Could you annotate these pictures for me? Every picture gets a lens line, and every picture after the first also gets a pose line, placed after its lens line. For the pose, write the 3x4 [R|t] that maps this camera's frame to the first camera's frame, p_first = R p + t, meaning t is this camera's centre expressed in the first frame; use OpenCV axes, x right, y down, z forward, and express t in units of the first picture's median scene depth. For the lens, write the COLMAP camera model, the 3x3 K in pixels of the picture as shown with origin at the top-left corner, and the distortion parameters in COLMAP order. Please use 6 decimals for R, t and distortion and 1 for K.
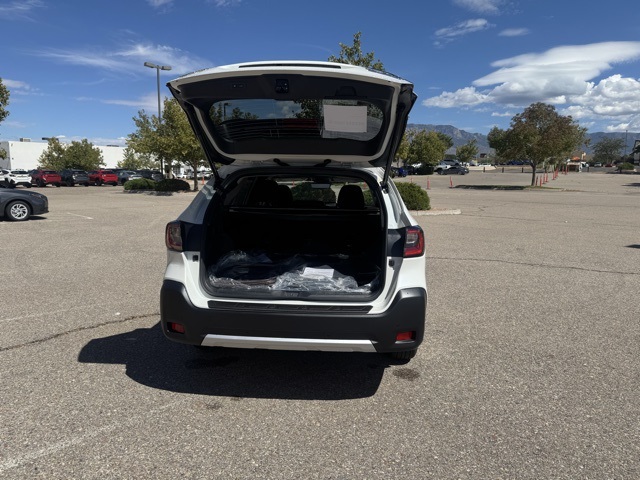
lens RADIAL K [[465.7, 0, 320.0], [0, 465.7, 240.0], [0, 0, 1]] dist [0.007141, -0.004800]
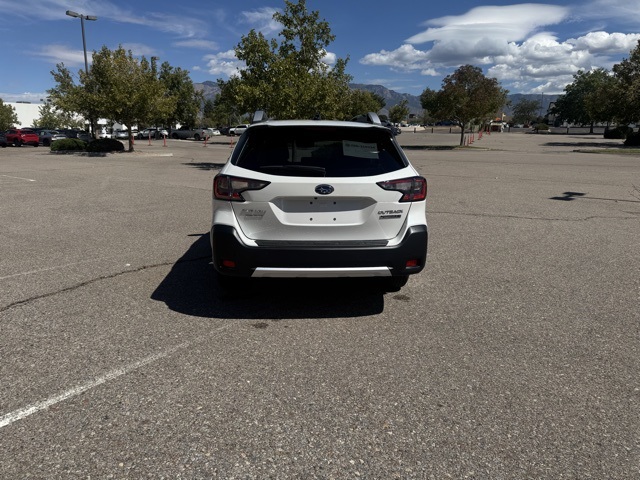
lens RADIAL K [[460.2, 0, 317.1], [0, 460.2, 247.2], [0, 0, 1]] dist [0.045768, -0.061758]
pose [[0.990120, -0.032333, 0.136443, -0.020622], [0.018715, 0.994818, 0.099933, 0.002654], [-0.138967, -0.096392, 0.985595, -0.017208]]
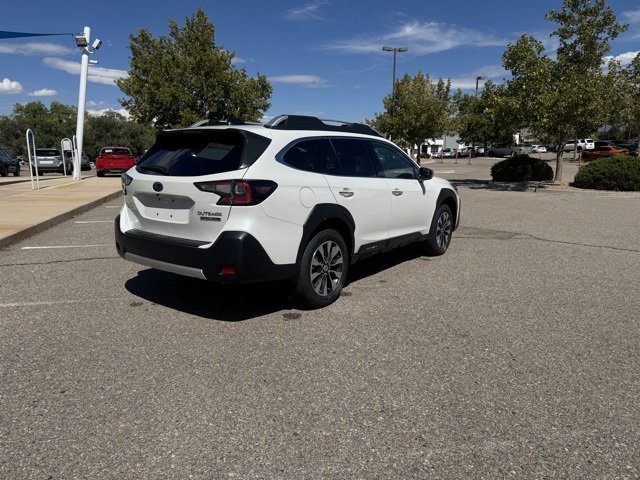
lens RADIAL K [[463.9, 0, 302.2], [0, 463.9, 248.0], [0, 0, 1]] dist [0.072625, -0.095770]
pose [[0.833278, 0.102777, -0.543217, 0.082911], [-0.071140, 0.994333, 0.079001, 0.003369], [0.548258, -0.027186, 0.835868, 0.008287]]
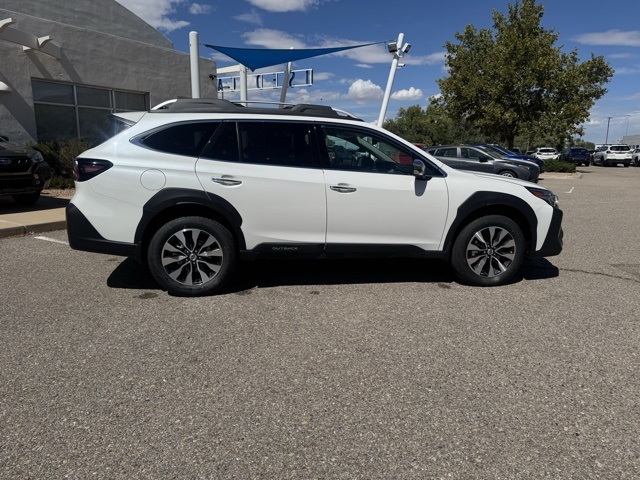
lens RADIAL K [[465.7, 0, 320.0], [0, 465.7, 240.0], [0, 0, 1]] dist [0.007141, -0.004800]
pose [[0.195938, 0.181555, -0.963663, 0.140060], [-0.148445, 0.976878, 0.153862, -0.009088], [0.969315, 0.112904, 0.218358, 0.119058]]
